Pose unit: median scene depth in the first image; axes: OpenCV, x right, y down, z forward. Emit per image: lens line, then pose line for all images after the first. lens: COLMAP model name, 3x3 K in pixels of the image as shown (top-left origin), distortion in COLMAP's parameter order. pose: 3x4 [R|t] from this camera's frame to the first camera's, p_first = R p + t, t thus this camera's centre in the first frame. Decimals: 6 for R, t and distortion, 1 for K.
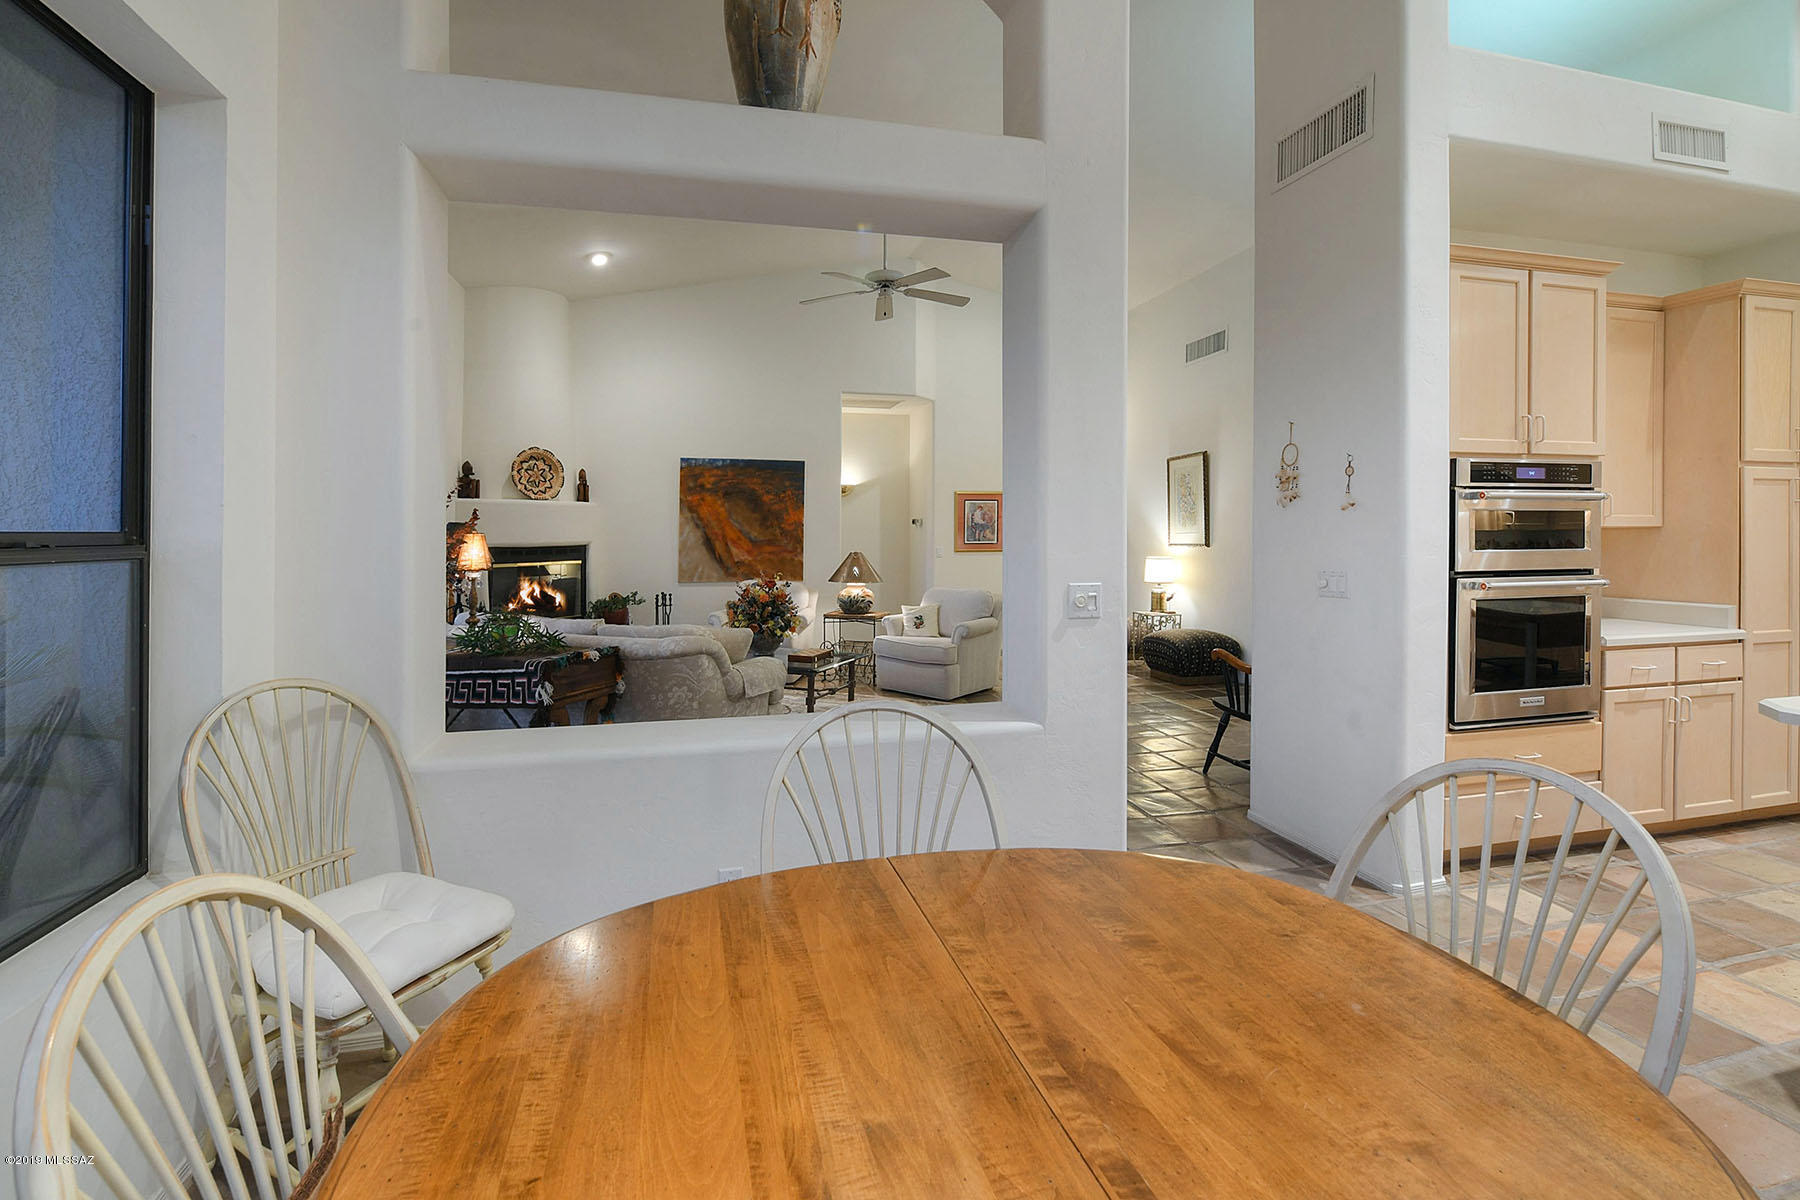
lens RADIAL K [[768.4, 0, 925.4], [0, 768.4, 524.1], [0, 0, 1]] dist [-0.005586, -0.000829]
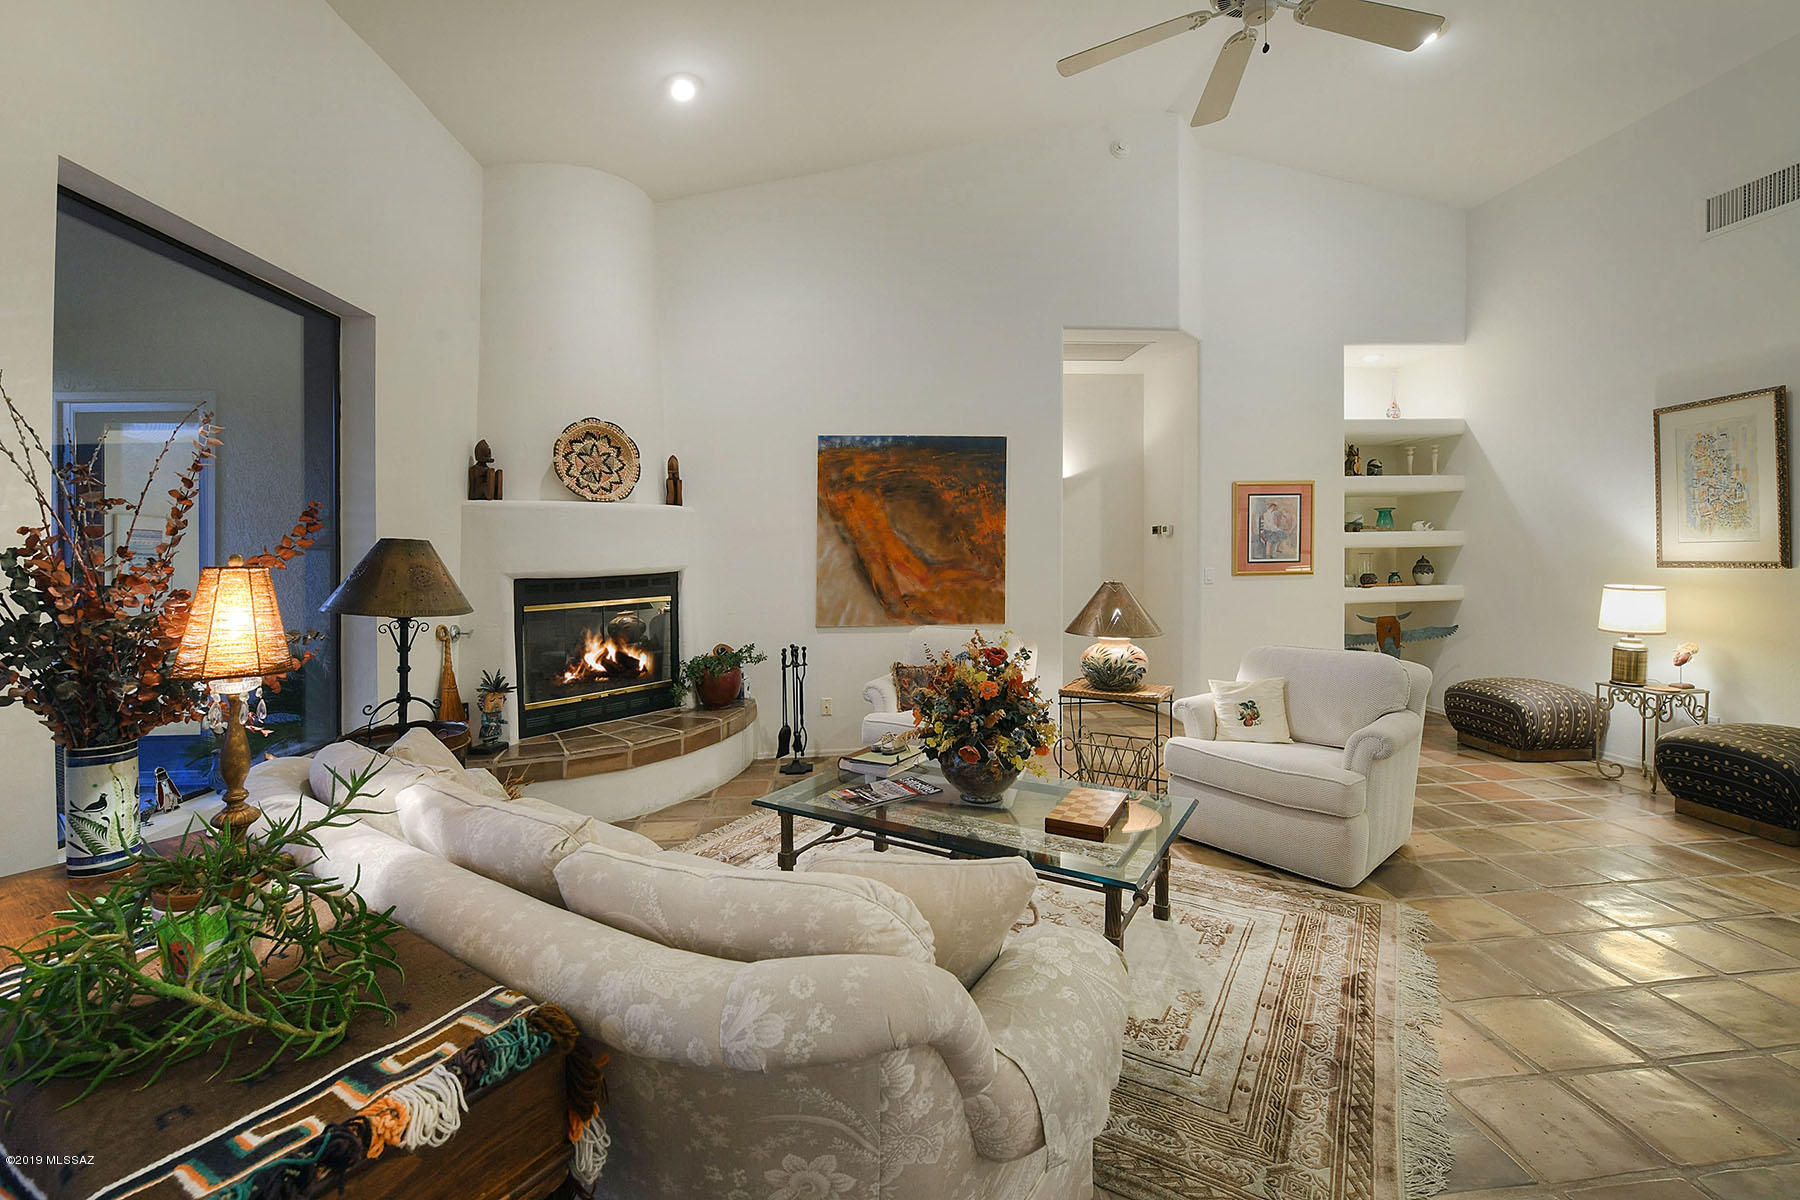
lens RADIAL K [[768.4, 0, 949.8], [0, 768.4, 547.8], [0, 0, 1]] dist [-0.005586, -0.000829]
pose [[0.989361, -0.010922, -0.145070, -0.136079], [0.012882, 0.999838, 0.012581, 0.002100], [0.144909, -0.014316, 0.989341, 0.439269]]
